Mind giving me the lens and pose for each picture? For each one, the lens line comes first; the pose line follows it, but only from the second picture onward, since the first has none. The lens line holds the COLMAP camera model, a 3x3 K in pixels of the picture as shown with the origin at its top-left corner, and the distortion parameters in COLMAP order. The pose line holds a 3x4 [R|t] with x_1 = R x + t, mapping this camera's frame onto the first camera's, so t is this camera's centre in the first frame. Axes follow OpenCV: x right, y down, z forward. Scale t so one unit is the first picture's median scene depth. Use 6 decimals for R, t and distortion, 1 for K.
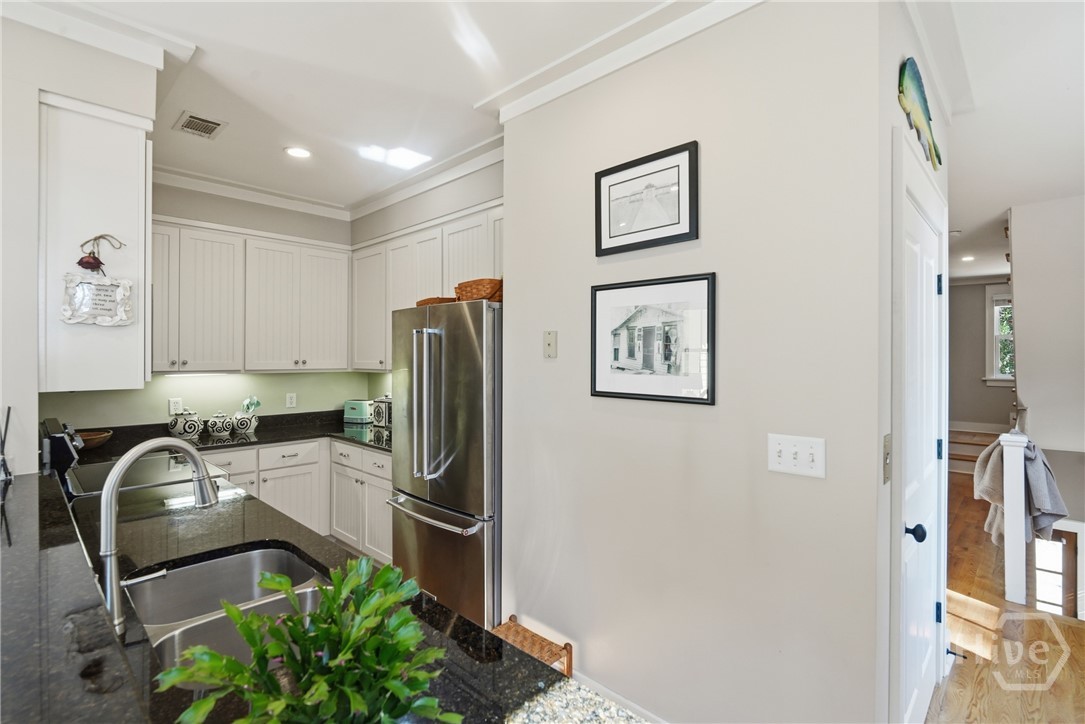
lens RADIAL K [[513.1, 0, 546.1], [0, 513.1, 357.5], [0, 0, 1]] dist [-0.006748, -0.000358]
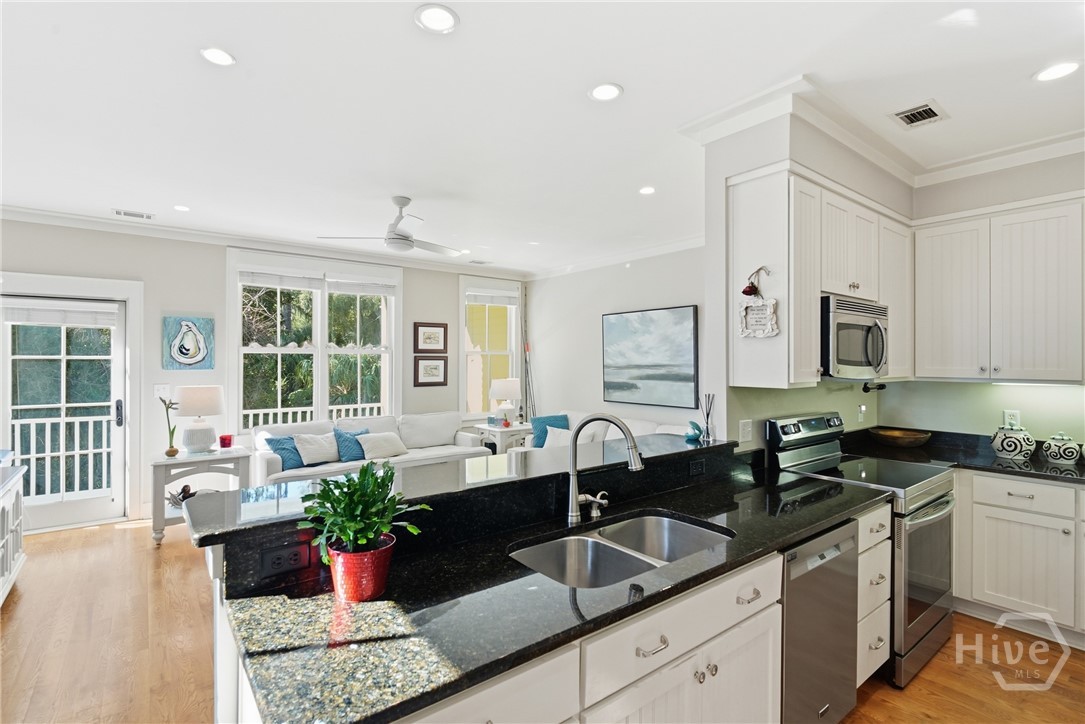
lens RADIAL K [[513.1, 0, 546.1], [0, 513.1, 357.5], [0, 0, 1]] dist [-0.006748, -0.000358]
pose [[-0.136798, -0.014516, -0.990493, 0.313037], [-0.003744, 0.999893, -0.014137, 0.005476], [0.990592, 0.001775, -0.136838, 0.416120]]
